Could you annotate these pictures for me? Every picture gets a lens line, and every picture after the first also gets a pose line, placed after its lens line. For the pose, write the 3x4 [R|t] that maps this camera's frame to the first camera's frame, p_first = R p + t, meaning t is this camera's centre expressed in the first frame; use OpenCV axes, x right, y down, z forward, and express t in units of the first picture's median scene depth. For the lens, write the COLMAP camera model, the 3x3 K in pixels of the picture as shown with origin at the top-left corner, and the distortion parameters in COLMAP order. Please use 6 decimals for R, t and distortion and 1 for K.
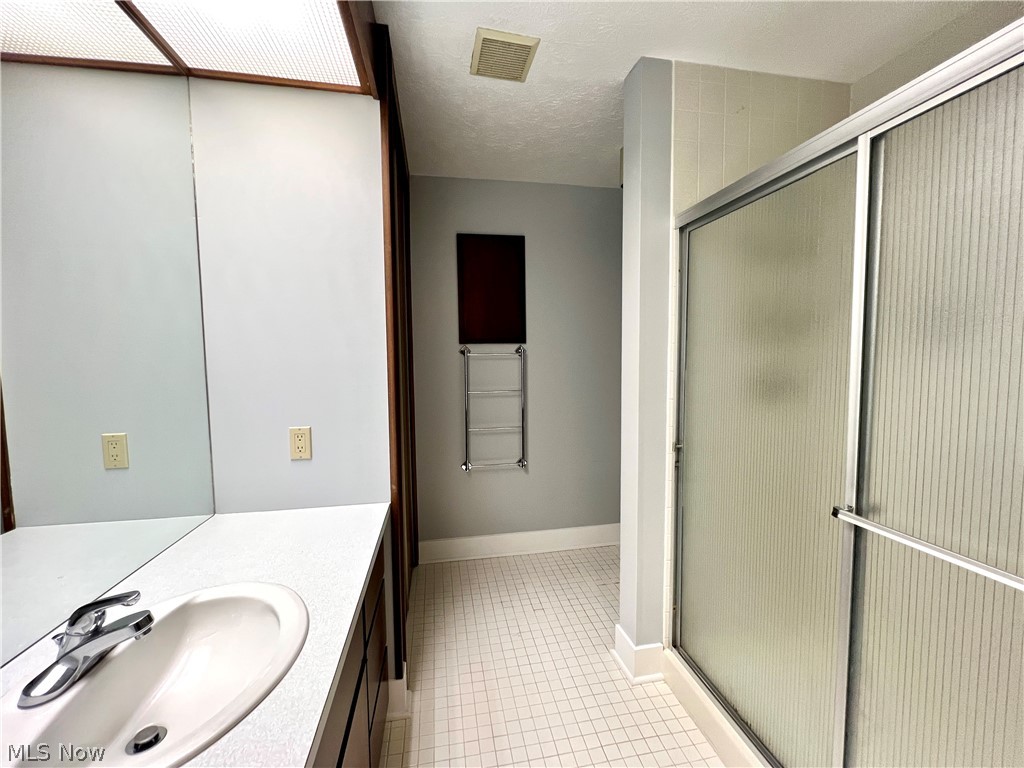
lens RADIAL K [[410.4, 0, 509.1], [0, 410.4, 382.4], [0, 0, 1]] dist [-0.000767, 0.000216]
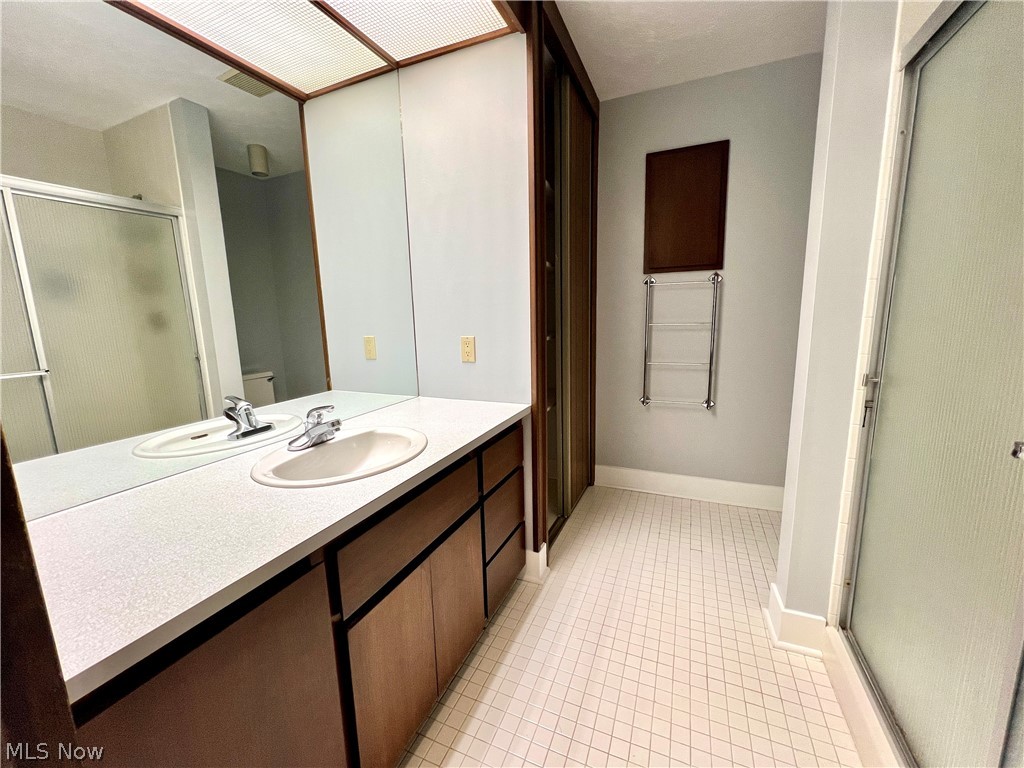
lens RADIAL K [[410.4, 0, 509.1], [0, 410.4, 382.4], [0, 0, 1]] dist [-0.000767, 0.000216]
pose [[0.830187, 0.083663, -0.551172, 0.266832], [-0.022632, 0.992918, 0.116627, 0.084890], [0.557026, -0.084348, 0.826201, 0.003402]]
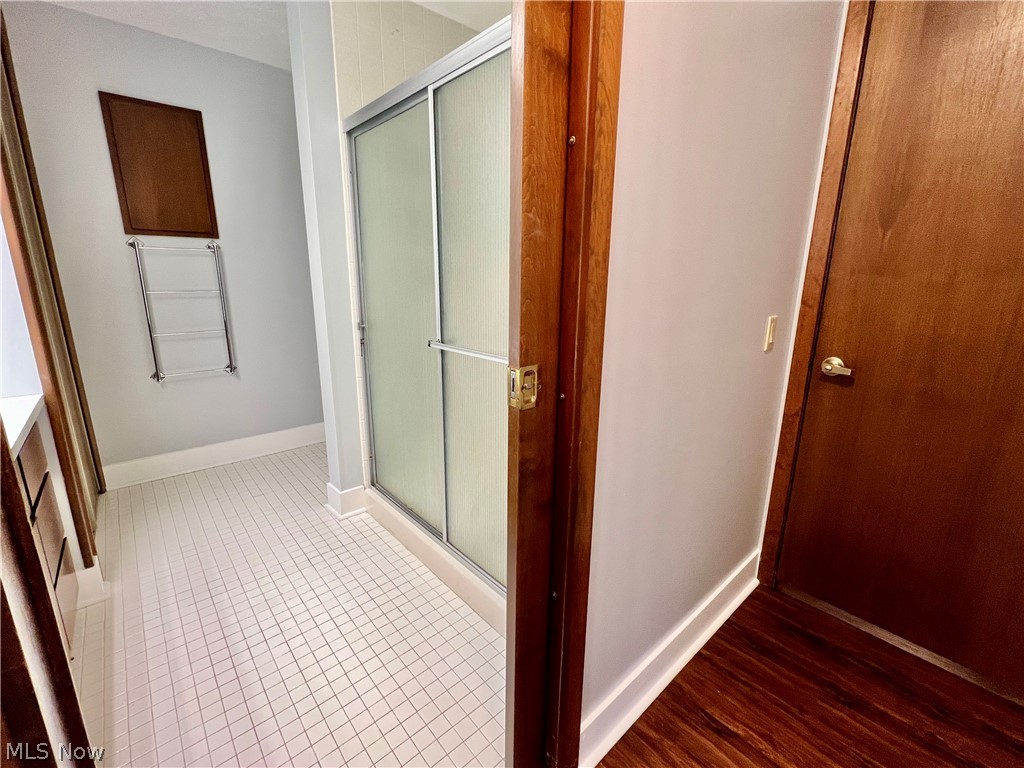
lens RADIAL K [[445.9, 0, 507.9], [0, 445.9, 381.7], [0, 0, 1]] dist [0.000143, 0.000194]
pose [[0.858877, -0.101112, 0.502103, 0.101007], [0.016501, 0.985274, 0.170186, 0.098180], [-0.511917, -0.137884, 0.847897, -0.357961]]
